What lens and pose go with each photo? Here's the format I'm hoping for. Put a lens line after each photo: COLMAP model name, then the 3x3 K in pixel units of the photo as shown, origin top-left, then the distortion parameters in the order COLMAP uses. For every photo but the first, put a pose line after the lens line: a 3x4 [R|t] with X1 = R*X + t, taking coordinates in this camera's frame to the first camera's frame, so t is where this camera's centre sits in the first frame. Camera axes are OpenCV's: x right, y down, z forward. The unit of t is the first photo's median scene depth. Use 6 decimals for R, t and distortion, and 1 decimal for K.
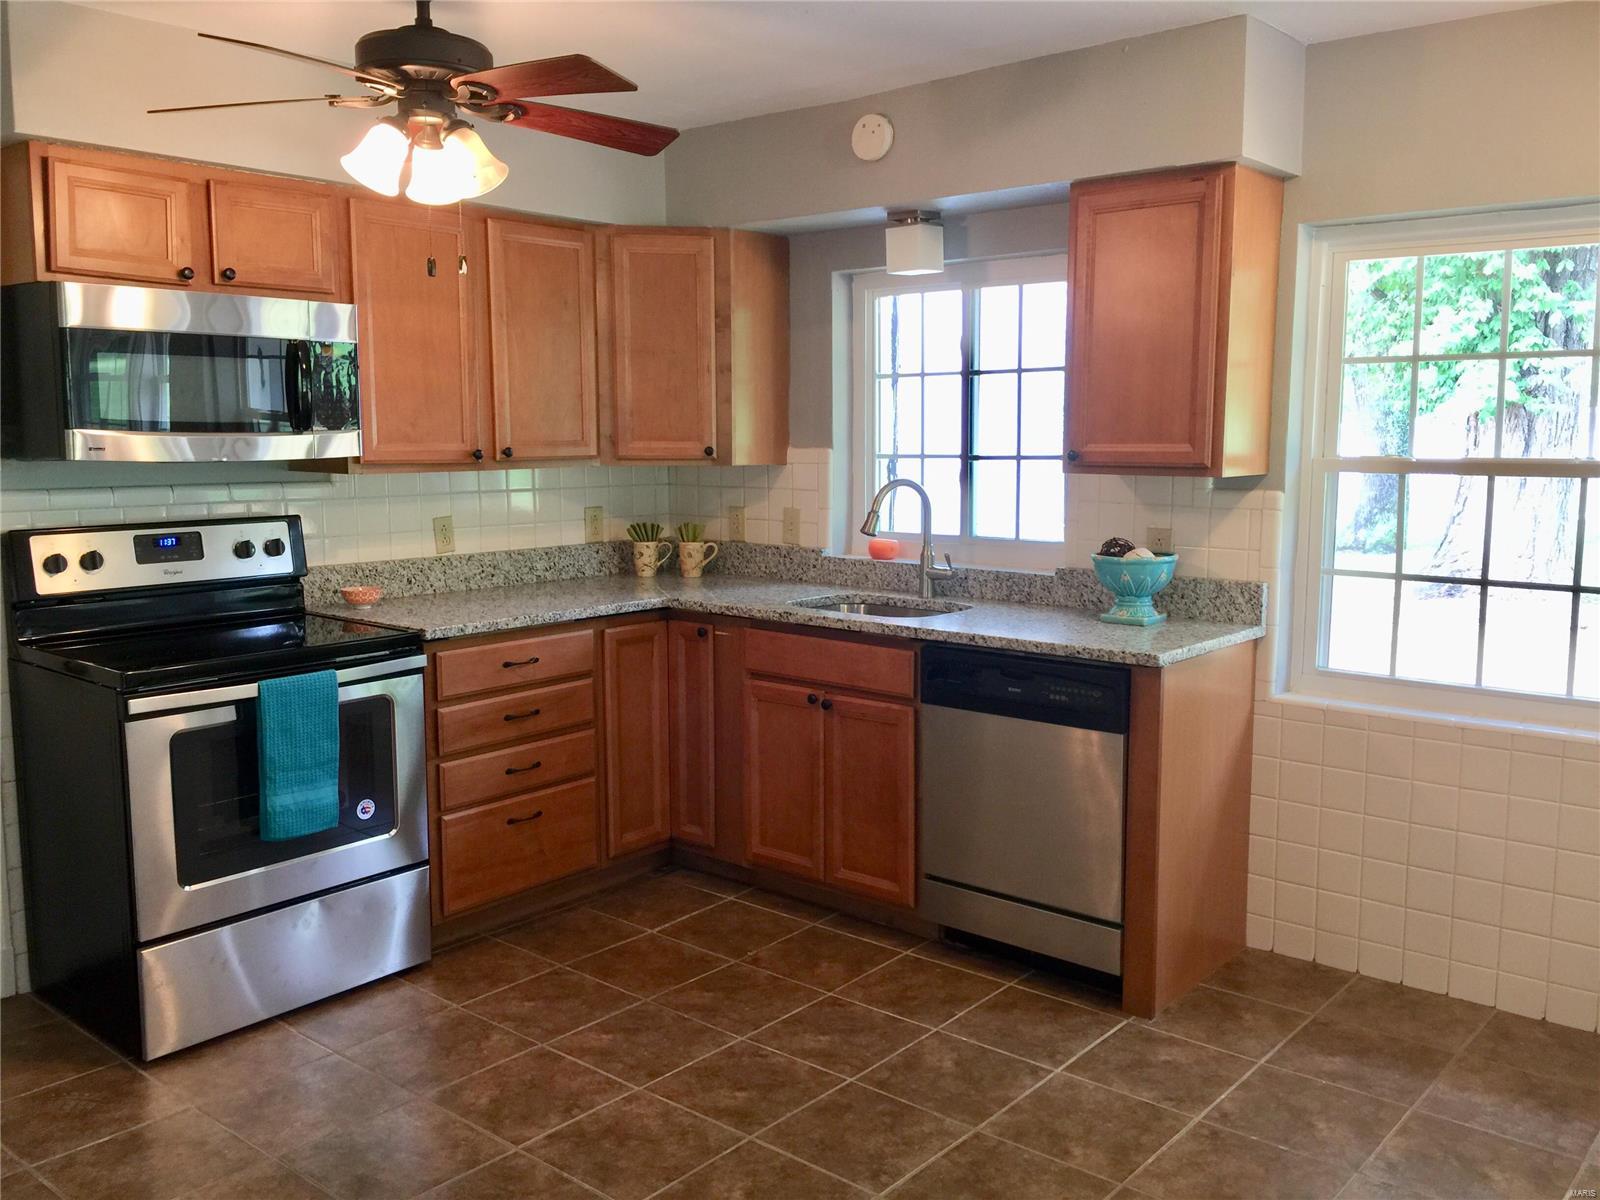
lens RADIAL K [[1368.7, 0, 799.3], [0, 1368.7, 588.7], [0, 0, 1]] dist [0.079544, -0.121151]
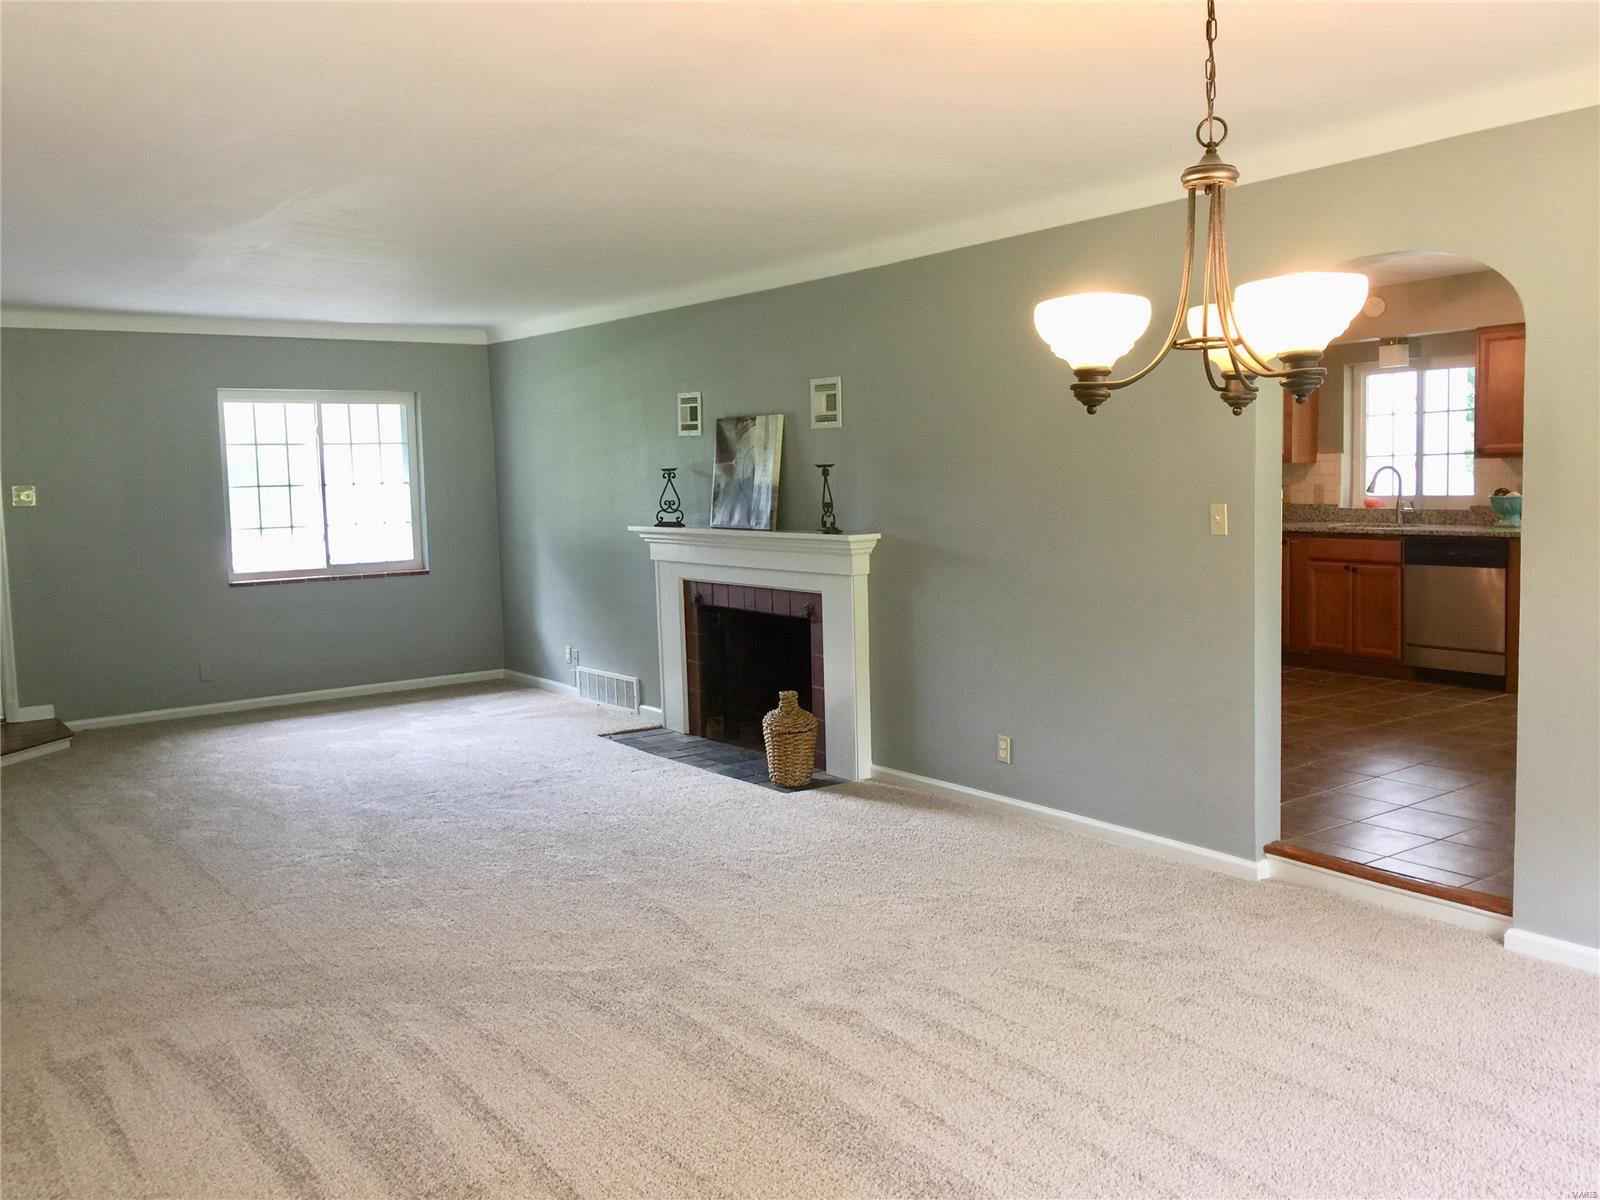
lens RADIAL K [[1368.7, 0, 799.3], [0, 1368.7, 588.7], [0, 0, 1]] dist [0.079544, -0.121151]
pose [[0.969129, -0.006446, -0.246470, -0.276084], [-0.000363, 0.999620, -0.027570, 0.166390], [0.246554, 0.026808, 0.968758, -1.254291]]
